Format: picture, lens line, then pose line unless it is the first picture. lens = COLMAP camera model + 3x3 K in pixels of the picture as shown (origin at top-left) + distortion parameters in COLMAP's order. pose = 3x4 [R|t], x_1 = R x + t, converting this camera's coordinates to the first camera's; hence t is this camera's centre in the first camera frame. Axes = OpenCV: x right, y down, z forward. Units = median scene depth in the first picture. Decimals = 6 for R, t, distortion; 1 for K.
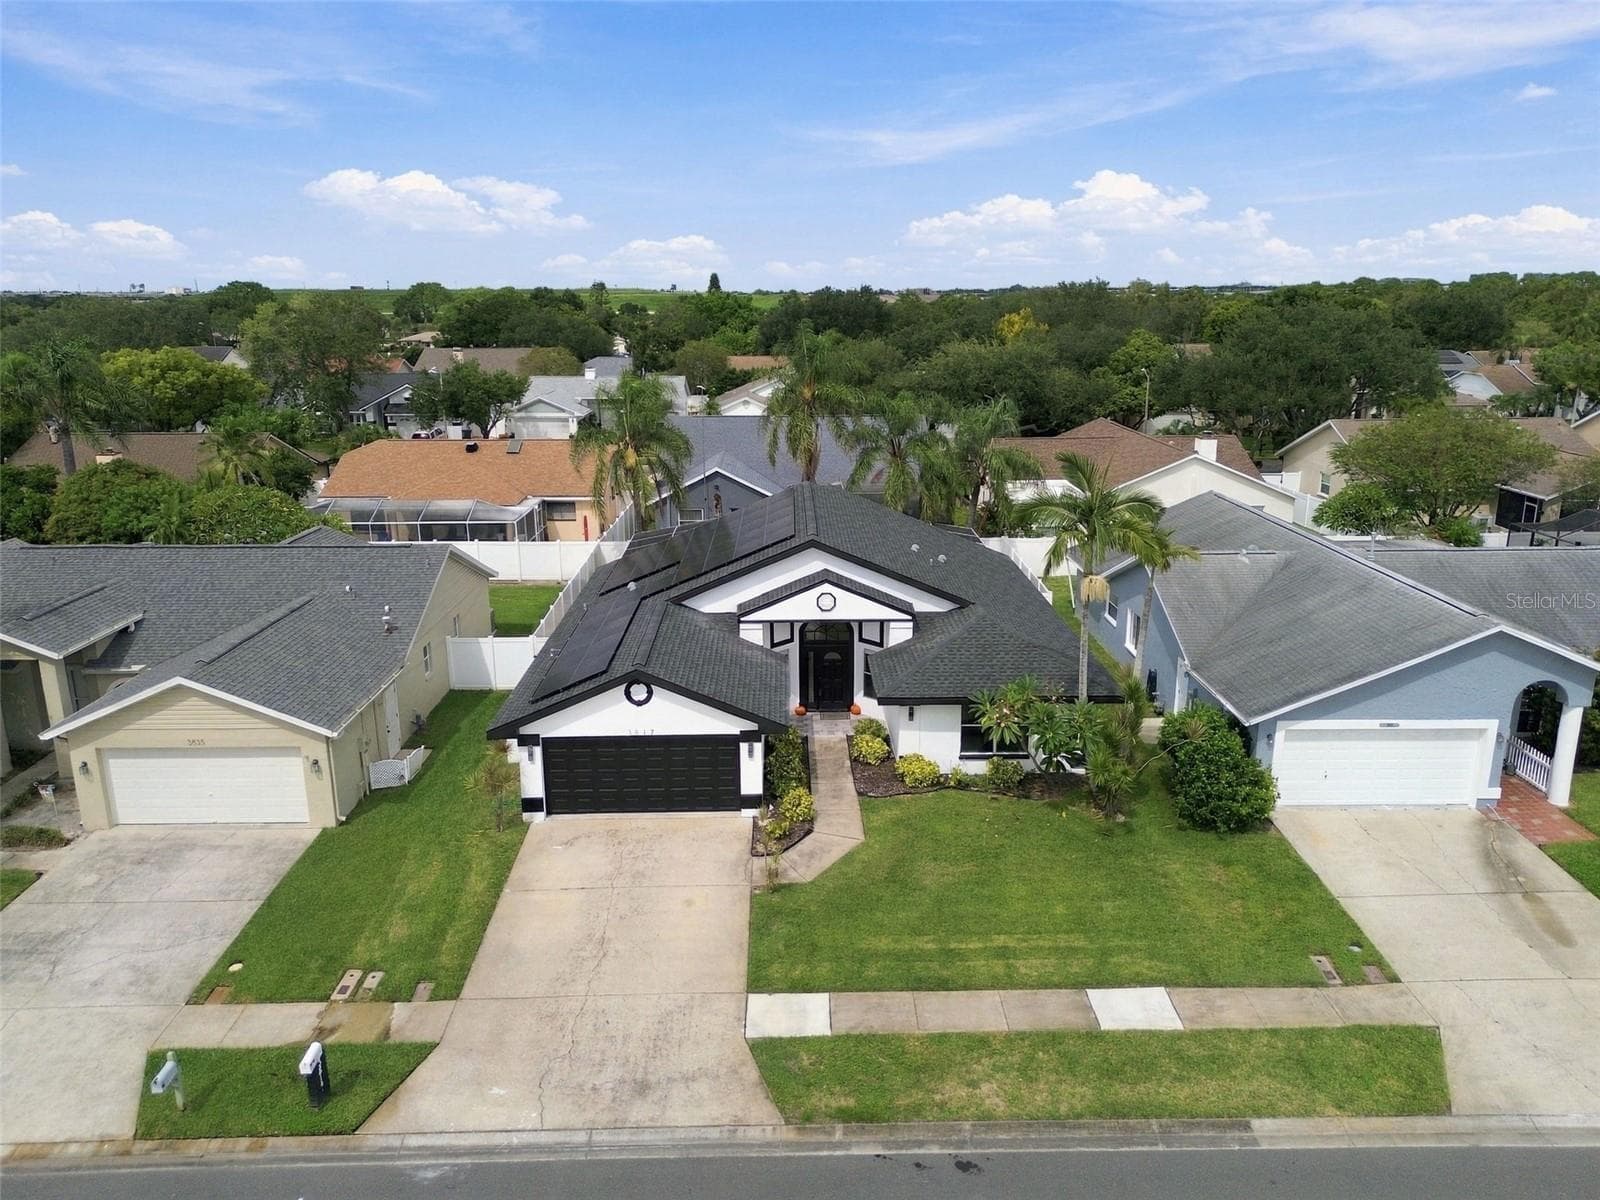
lens RADIAL K [[1125.4, 0, 796.0], [0, 1125.4, 596.3], [0, 0, 1]] dist [0.056584, -0.044855]
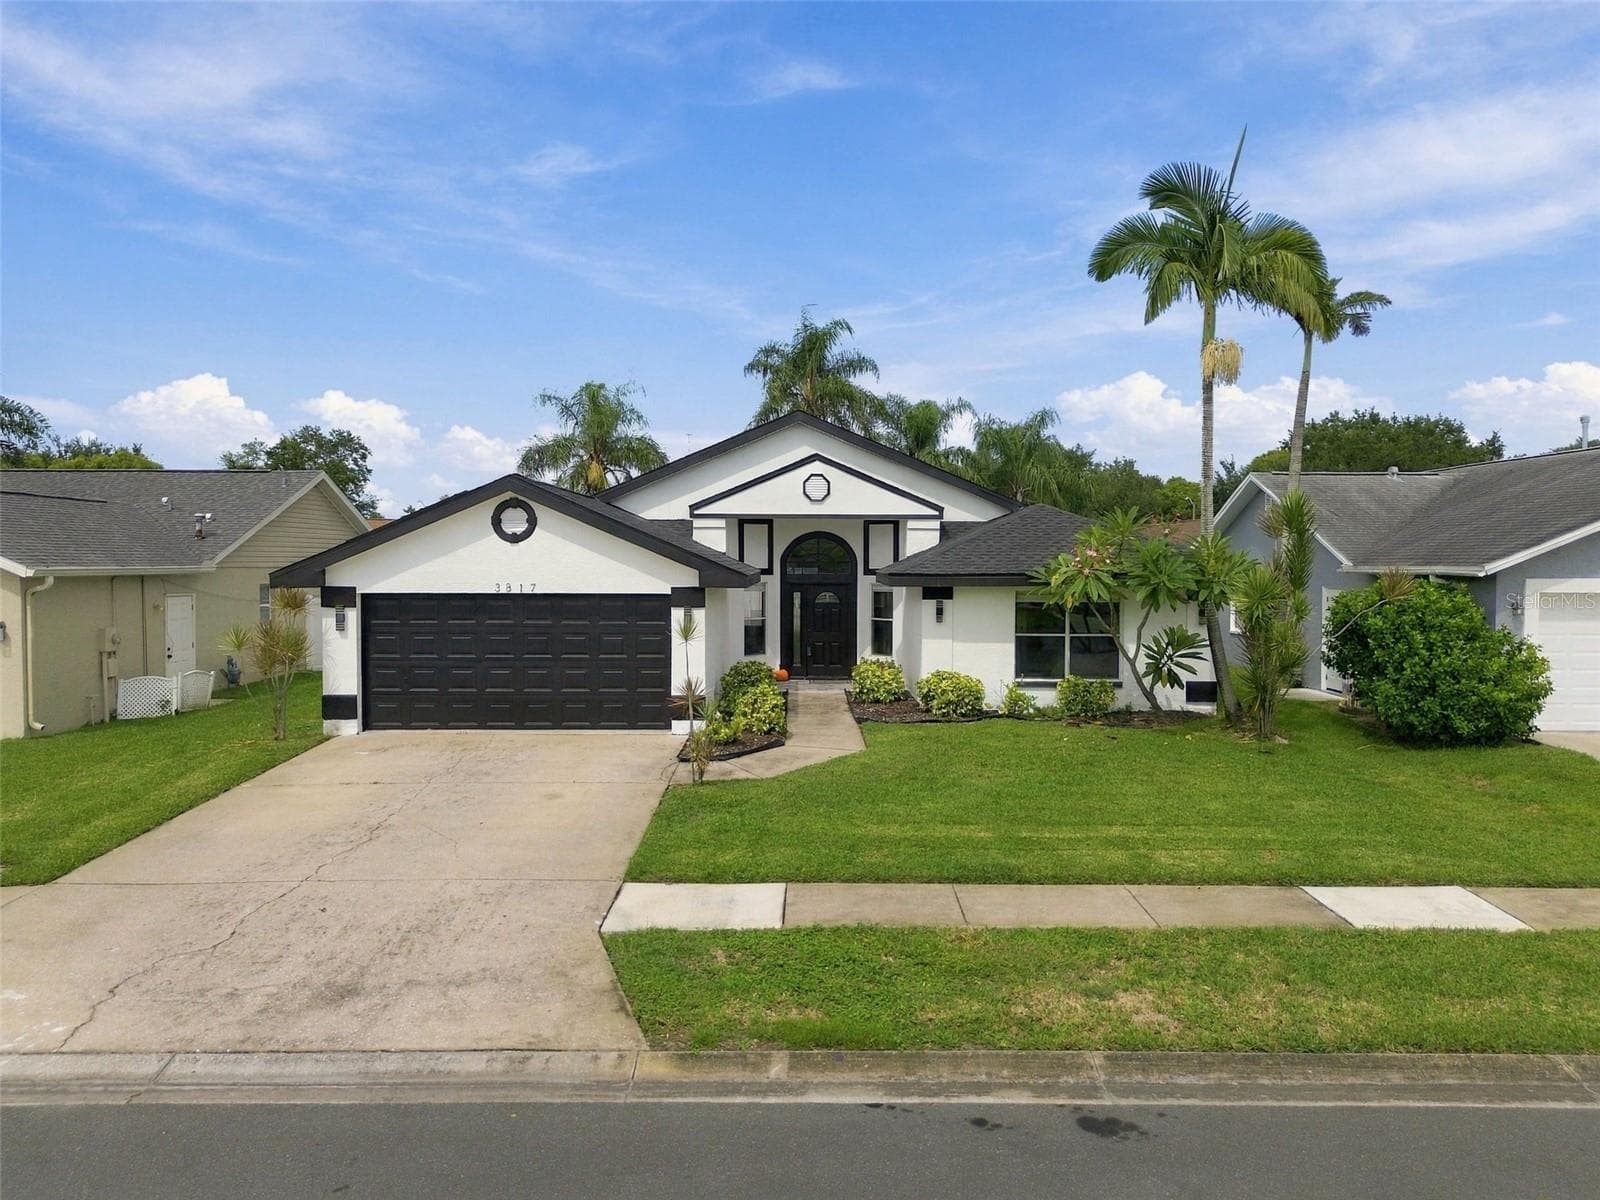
lens RADIAL K [[1125.4, 0, 796.2], [0, 1125.4, 599.6], [0, 0, 1]] dist [0.056584, -0.044855]
pose [[0.999762, 0.010460, -0.019138, 0.034676], [-0.014510, 0.974114, -0.225593, 0.278898], [0.016283, 0.225817, 0.974034, 0.395311]]
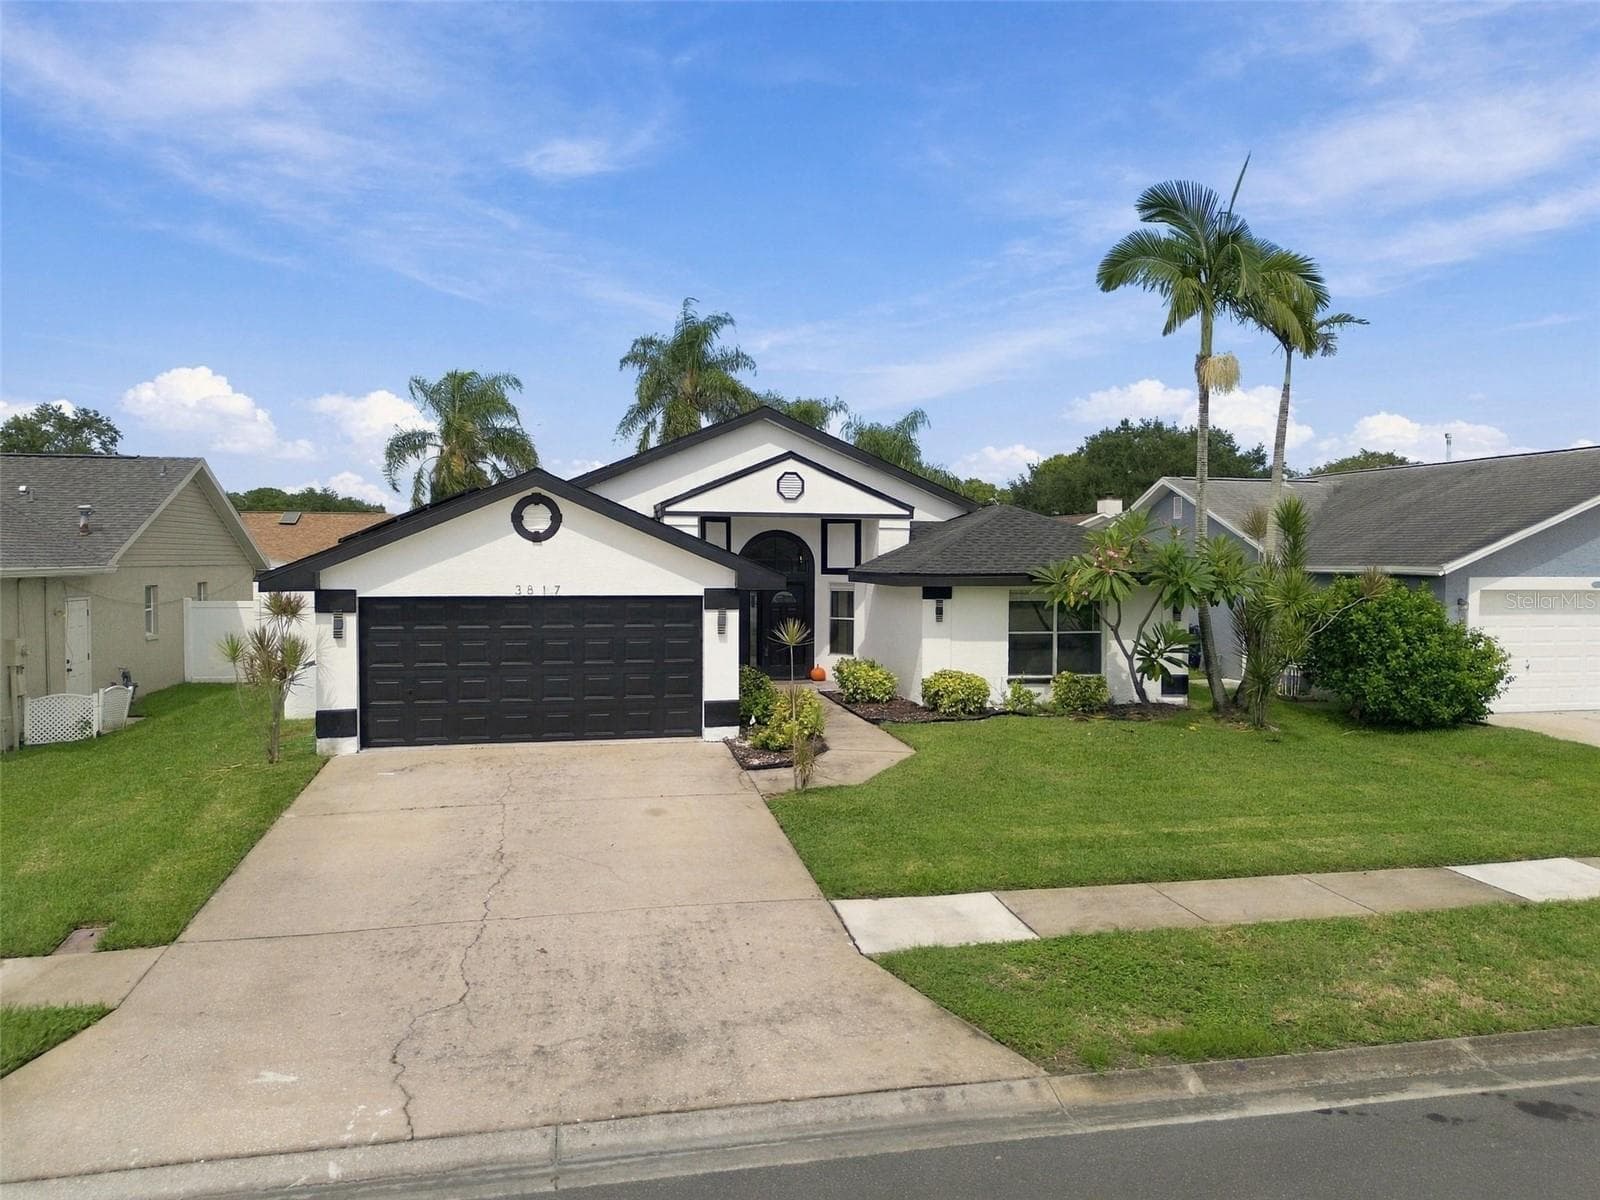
lens RADIAL K [[1125.4, 0, 793.6], [0, 1125.4, 605.1], [0, 0, 1]] dist [0.056584, -0.044855]
pose [[0.981953, 0.002952, 0.189100, -0.121926], [0.038472, 0.975853, -0.215011, 0.271039], [-0.185168, 0.218406, 0.958129, 0.421719]]
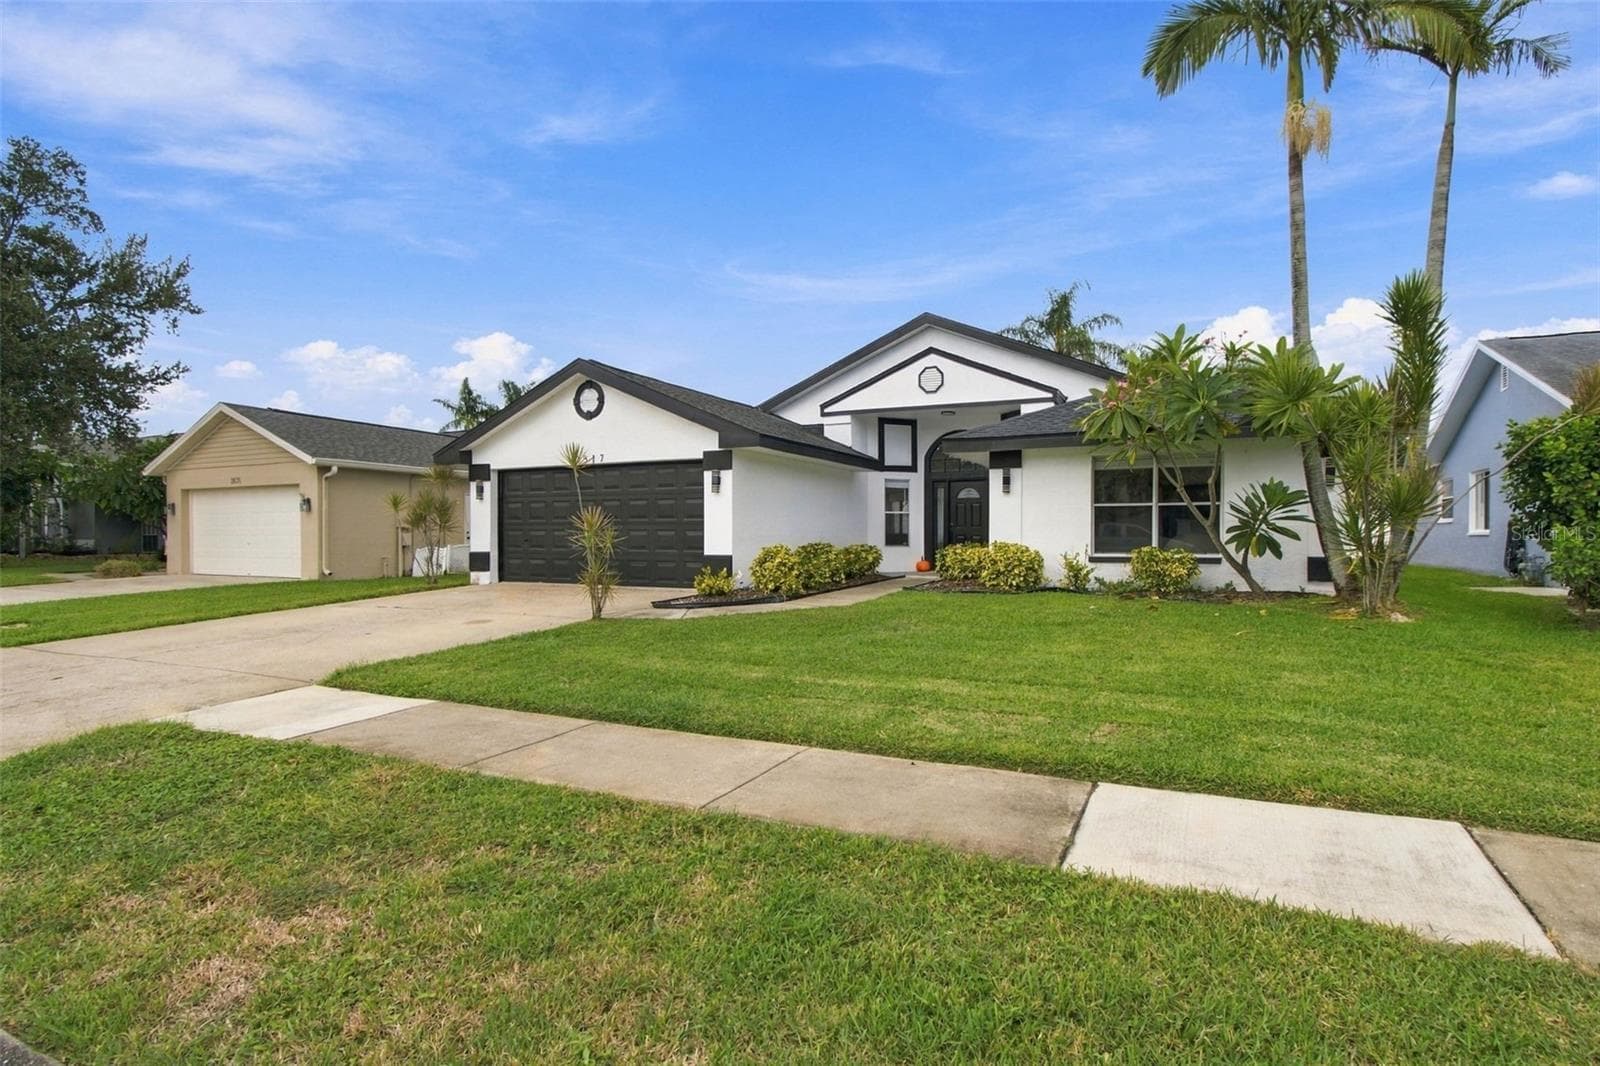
lens RADIAL K [[796.1, 0, 813.4], [0, 796.1, 545.8], [0, 0, 1]] dist [-0.009360, 0.006134]
pose [[0.896728, 0.012722, -0.442399, 0.227939], [-0.122258, 0.967813, -0.219981, 0.280616], [0.425360, 0.251350, 0.869420, 0.650871]]
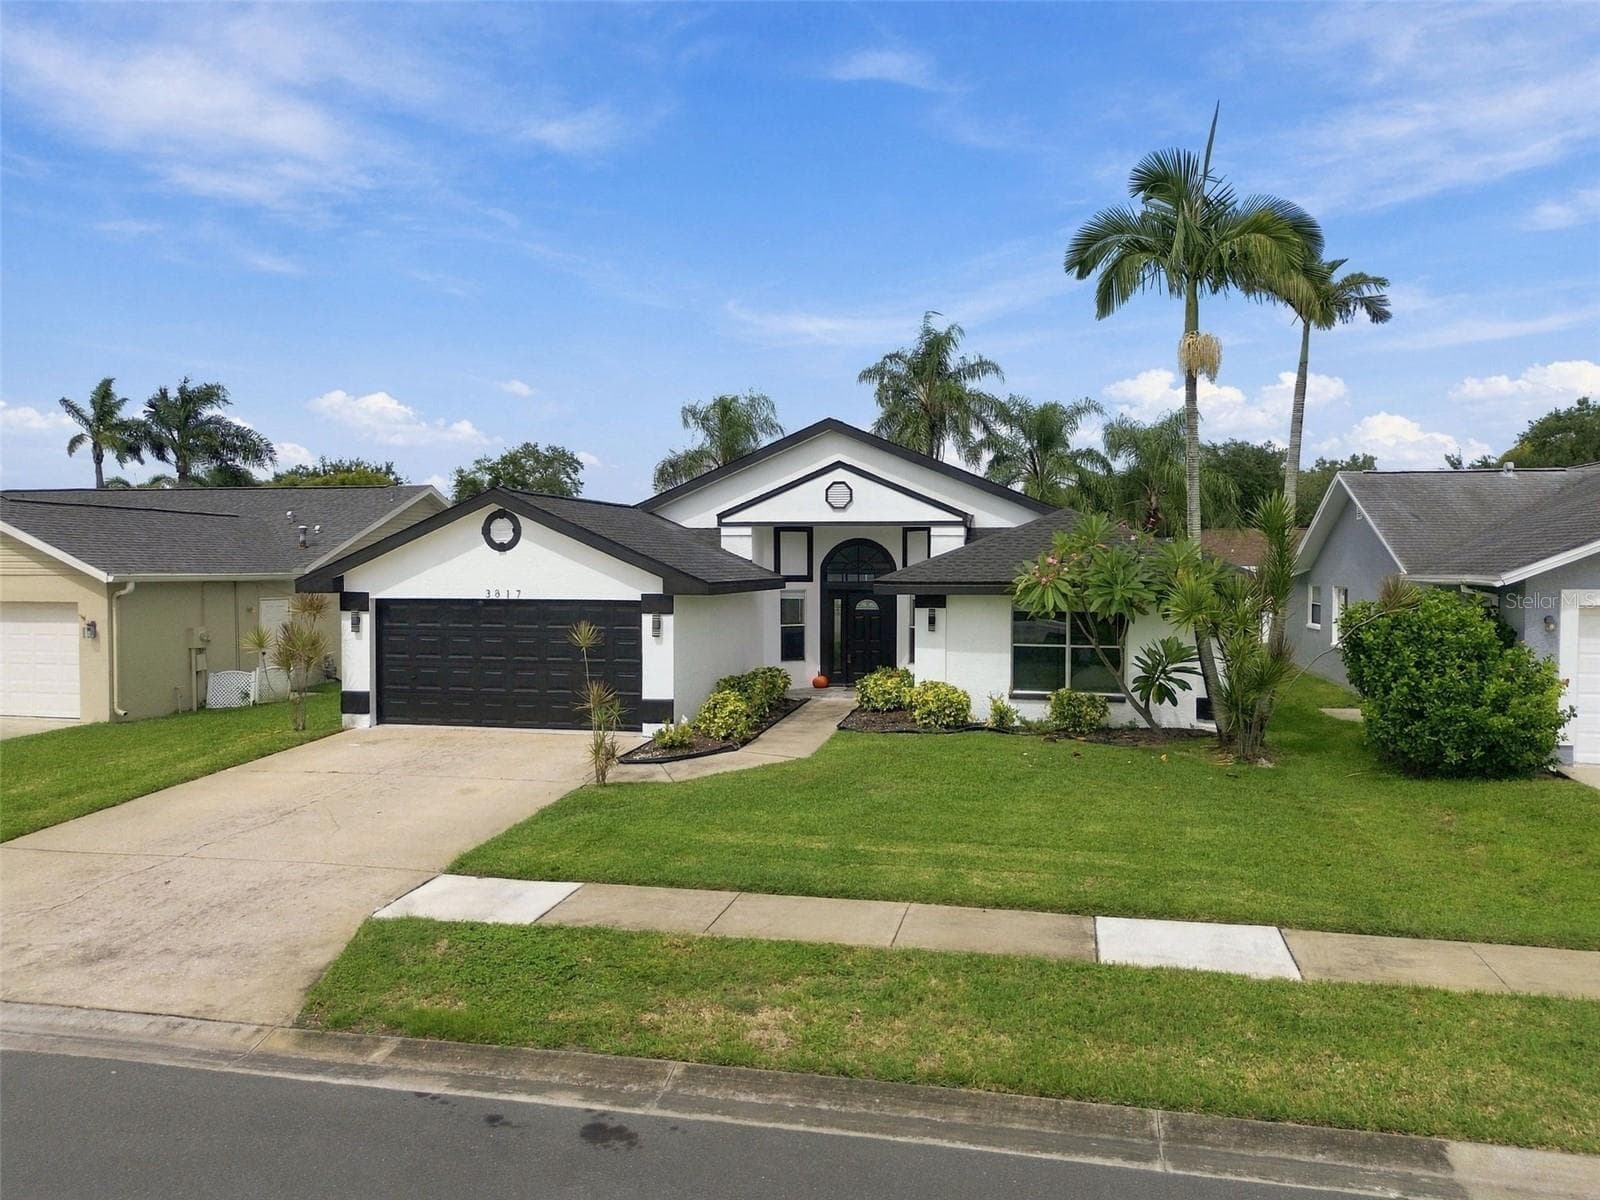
lens RADIAL K [[1125.4, 0, 798.2], [0, 1125.4, 592.1], [0, 0, 1]] dist [0.056584, -0.044855]
pose [[0.973292, 0.014652, -0.229104, 0.197916], [-0.068349, 0.971200, -0.228252, 0.272312], [0.219161, 0.237815, 0.946262, 0.409140]]
